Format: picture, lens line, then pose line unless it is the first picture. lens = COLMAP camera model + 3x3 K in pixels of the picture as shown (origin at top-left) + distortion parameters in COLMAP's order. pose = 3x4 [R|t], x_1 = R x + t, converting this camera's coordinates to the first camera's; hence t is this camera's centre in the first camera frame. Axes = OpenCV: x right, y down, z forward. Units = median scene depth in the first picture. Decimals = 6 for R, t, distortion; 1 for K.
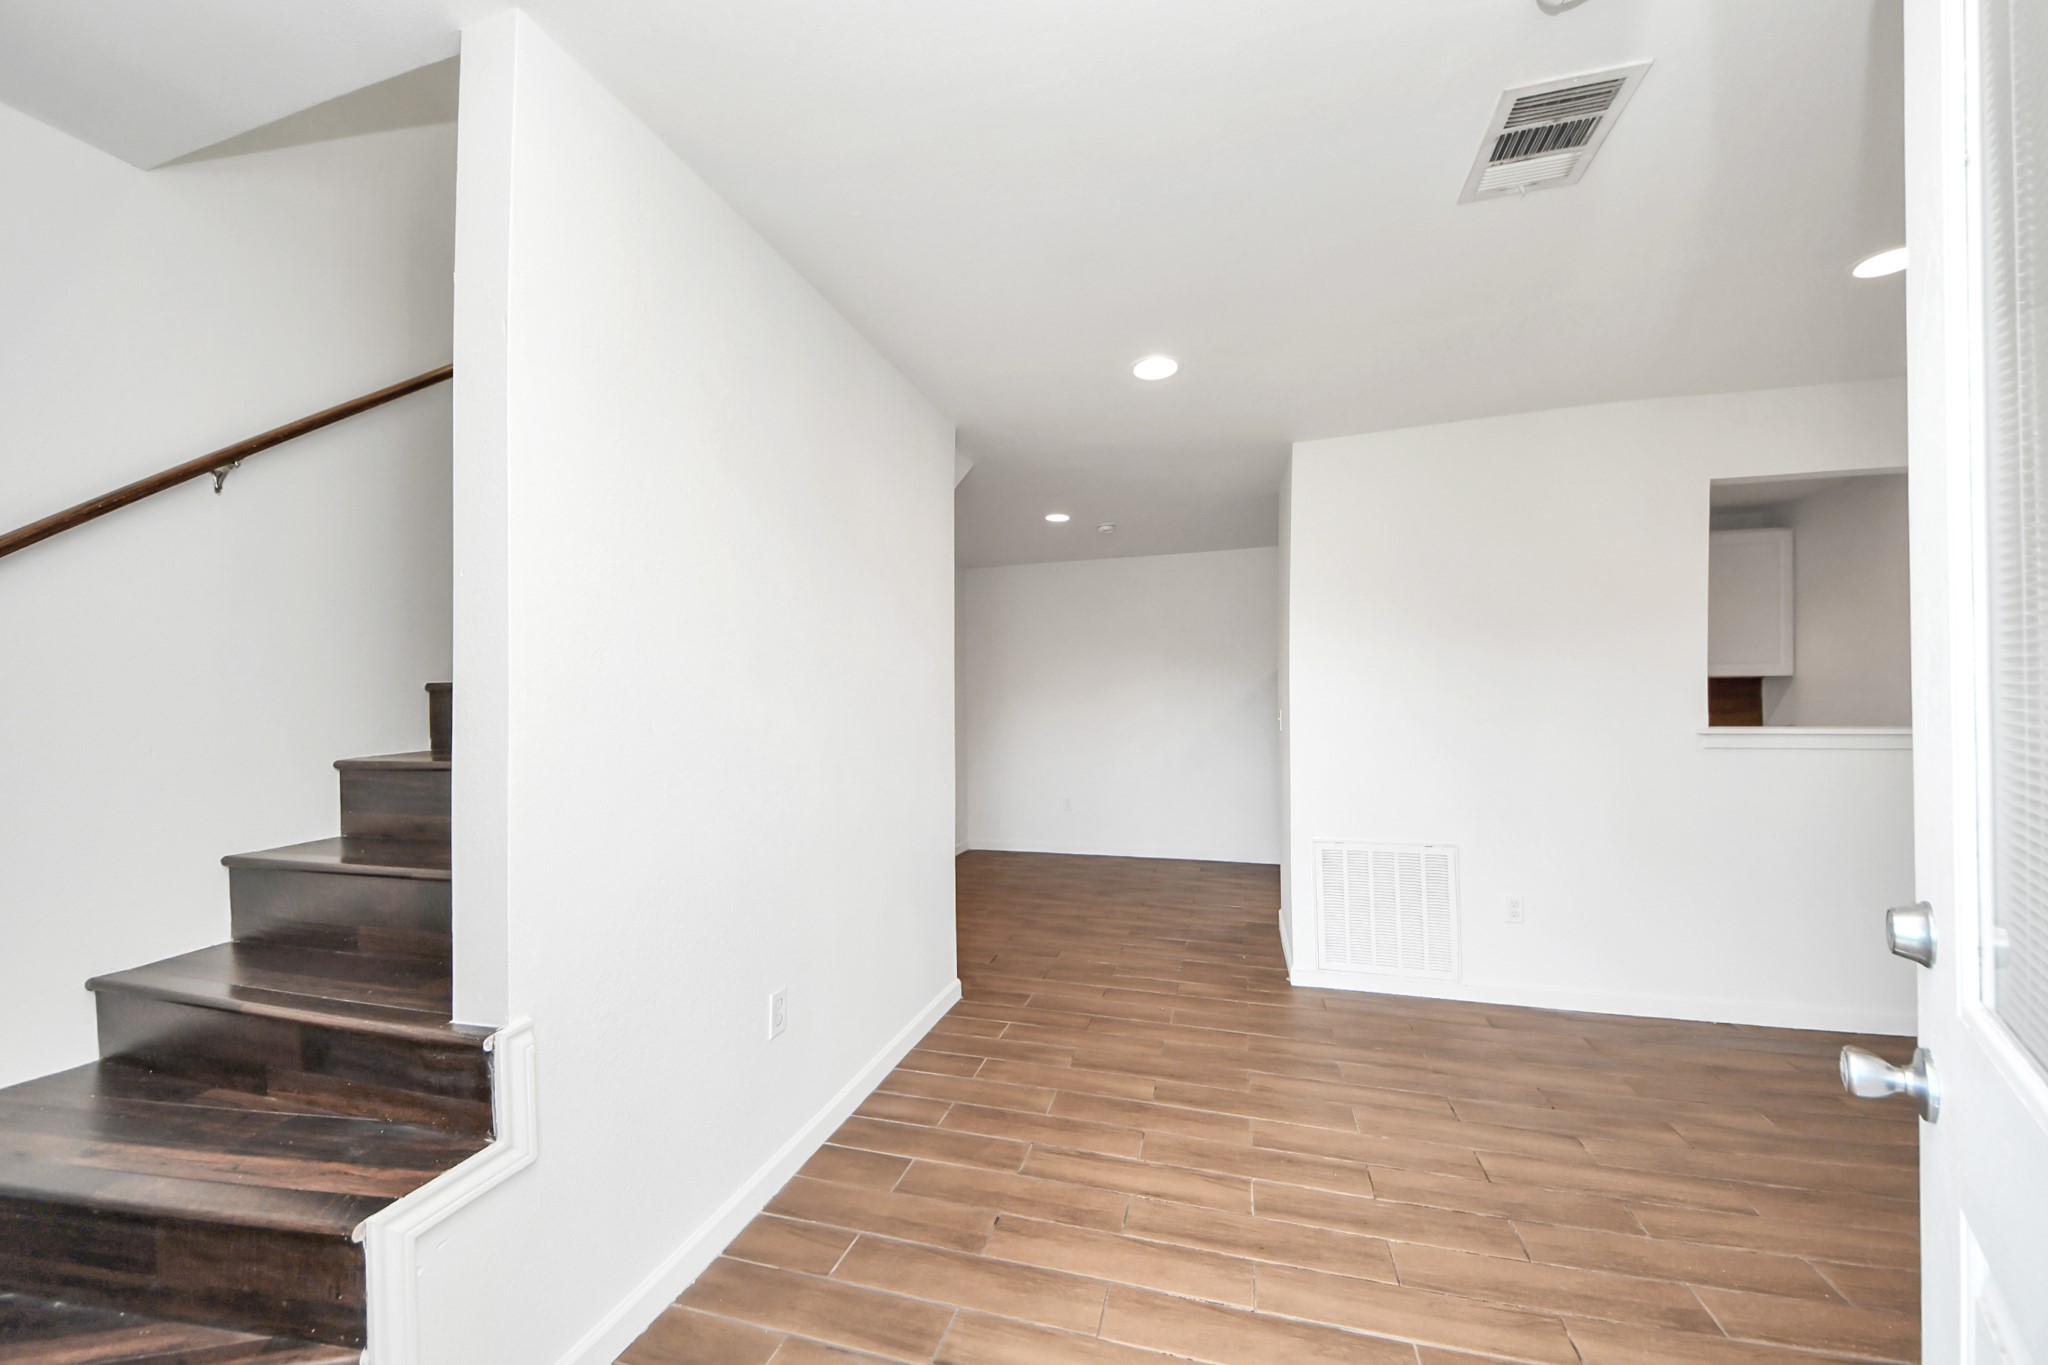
lens RADIAL K [[769.6, 0, 1017.3], [0, 769.6, 677.3], [0, 0, 1]] dist [0.065085, -0.033021]
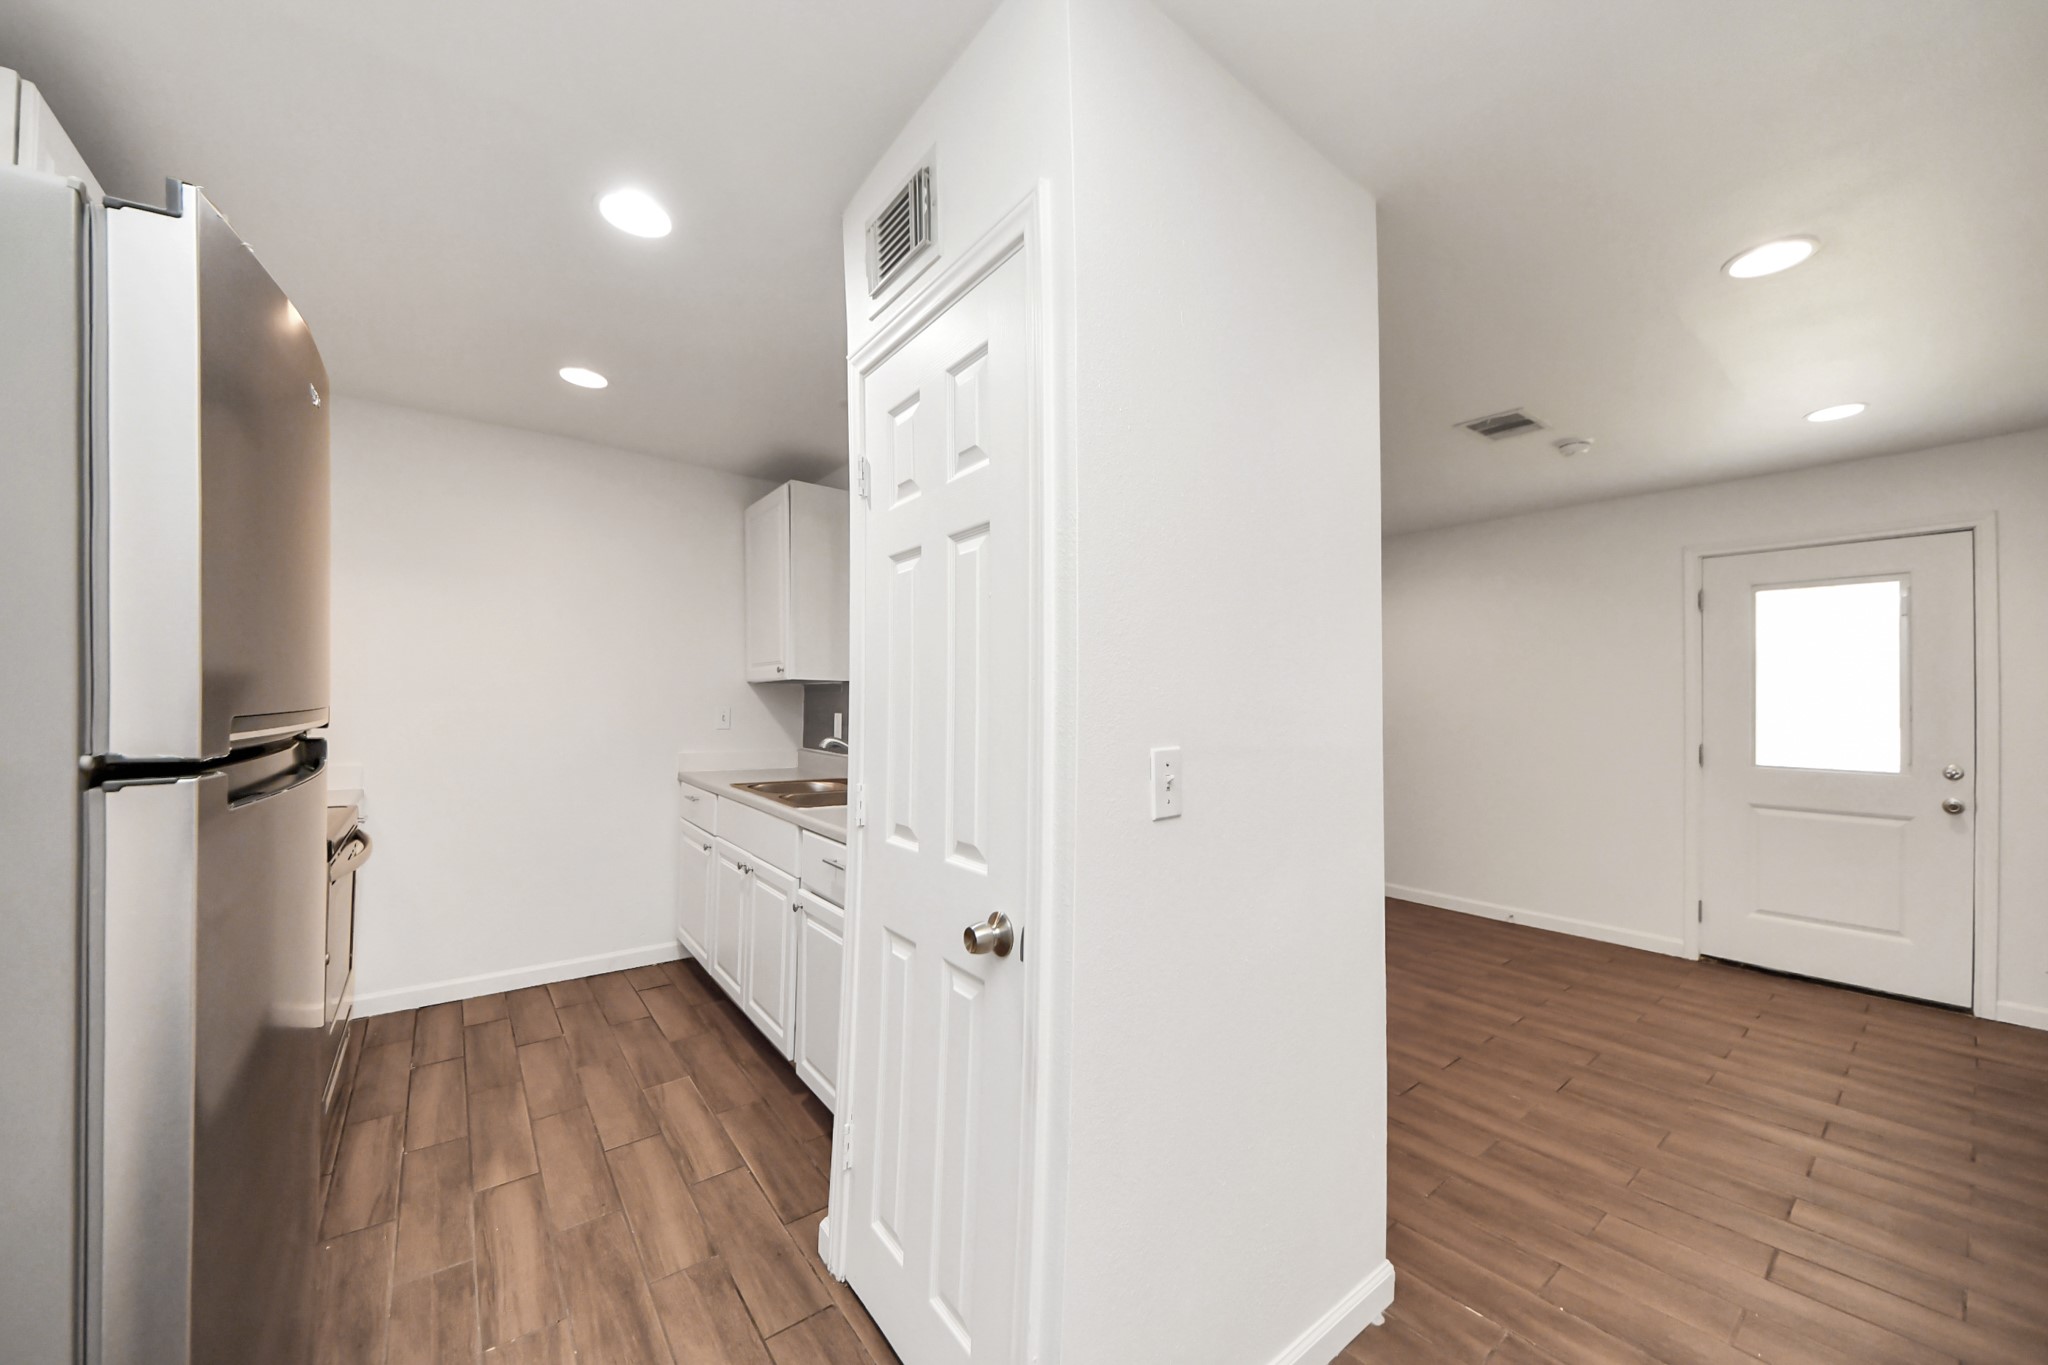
lens RADIAL K [[741.6, 0, 1035.8], [0, 741.6, 682.2], [0, 0, 1]] dist [-0.026478, -0.002836]
pose [[-0.812799, 0.006532, 0.582508, 0.402163], [-0.016117, 0.999302, -0.033695, 0.042845], [-0.582322, -0.036776, -0.812126, 2.151959]]
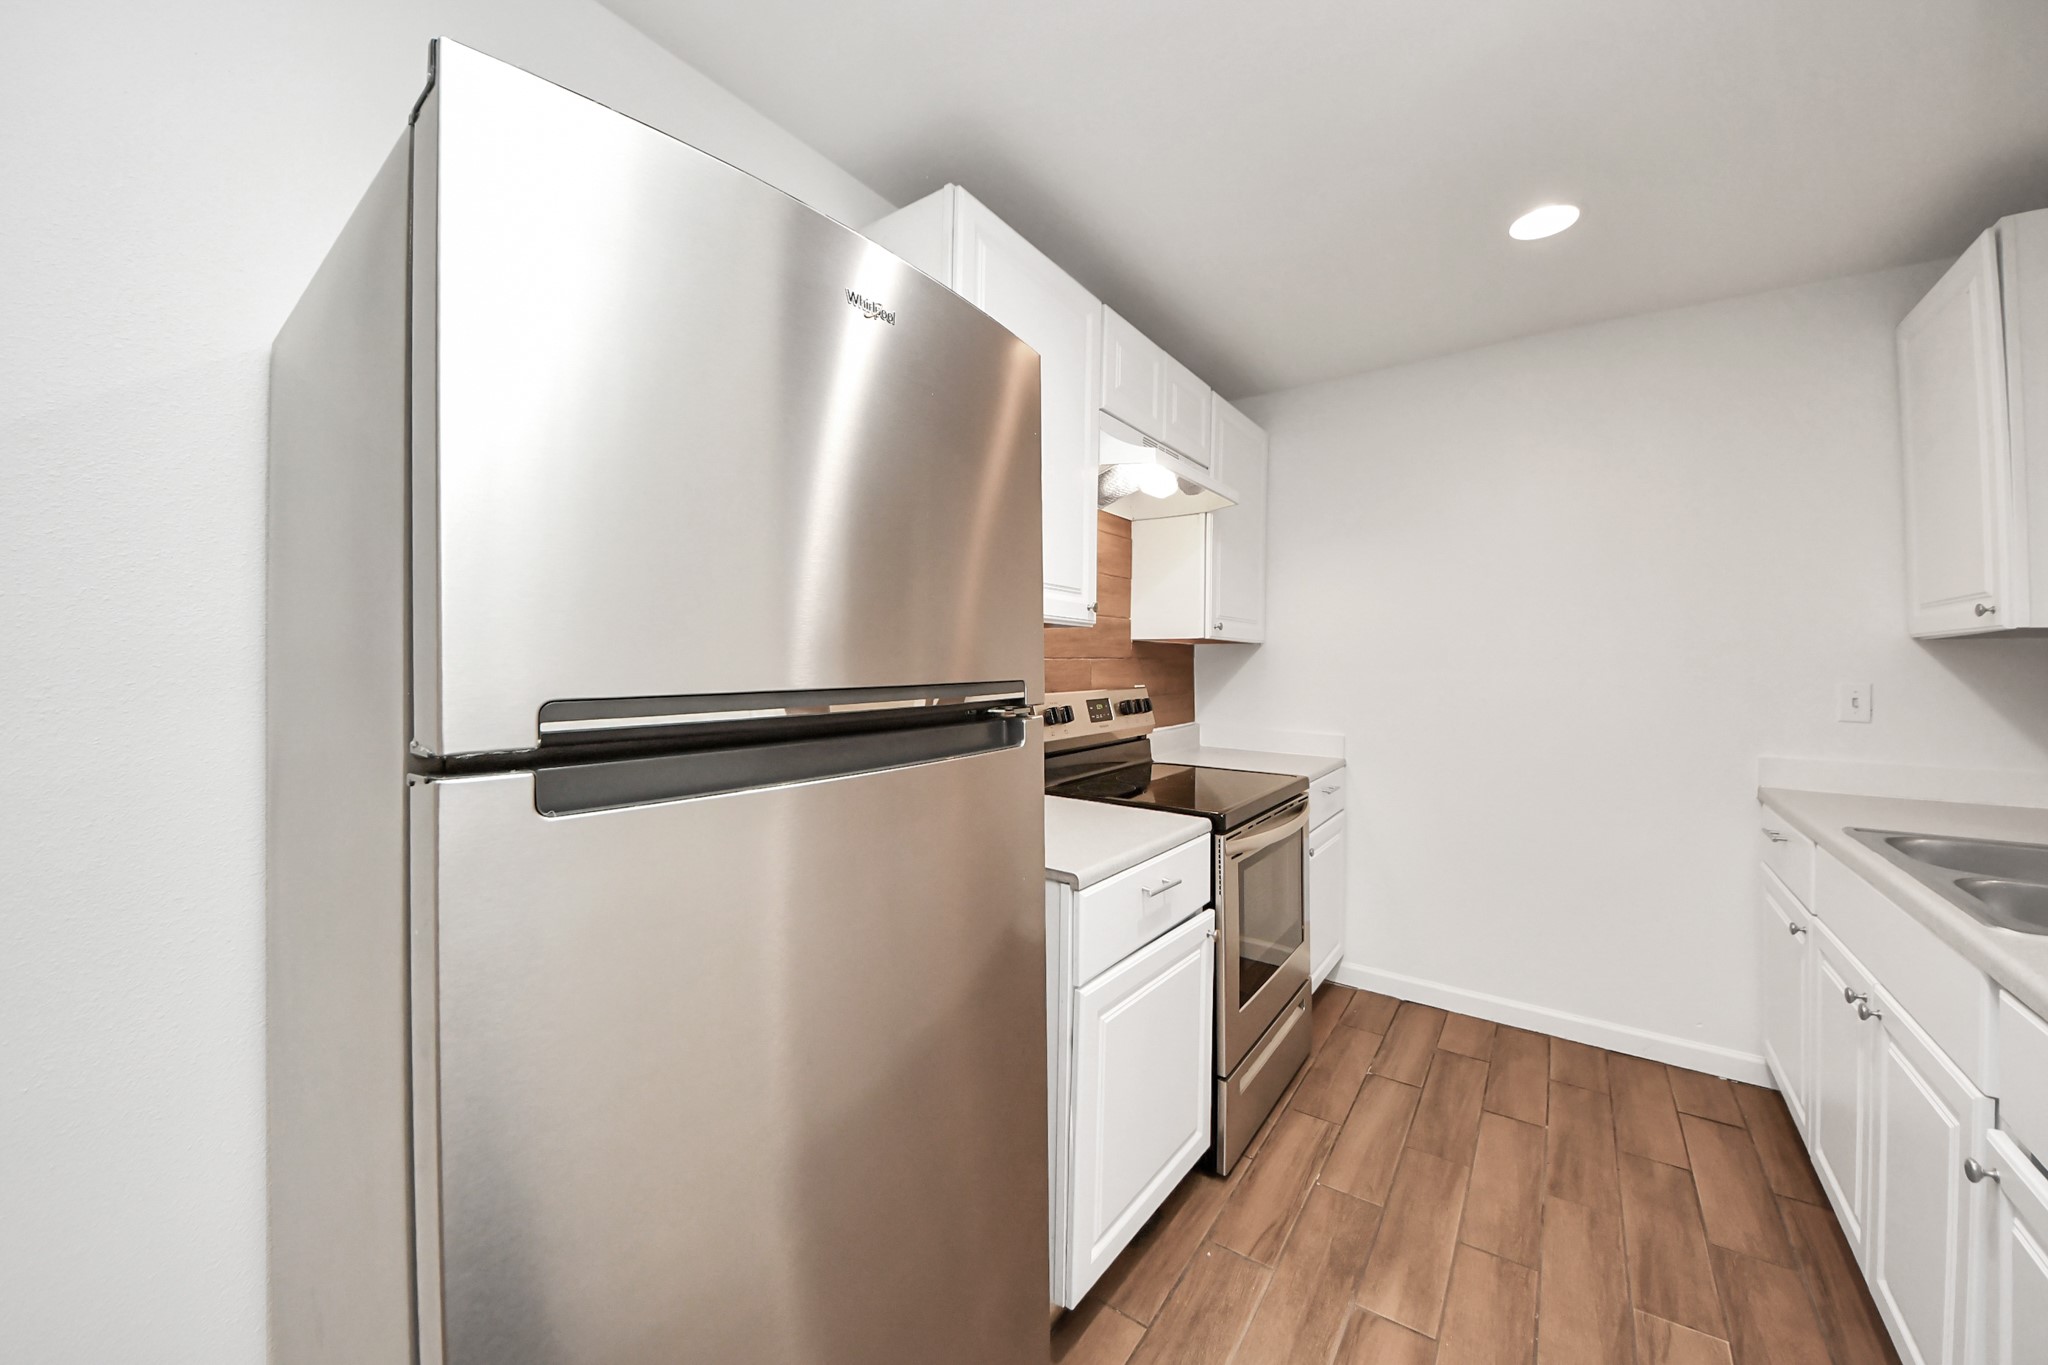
lens RADIAL K [[752.5, 0, 1021.5], [0, 752.5, 639.9], [0, 0, 1]] dist [0.032889, -0.016210]
pose [[0.331300, 0.023761, 0.943226, 0.629920], [-0.019216, 0.999645, -0.018433, 0.038382], [-0.943330, -0.012018, 0.331639, 1.922721]]
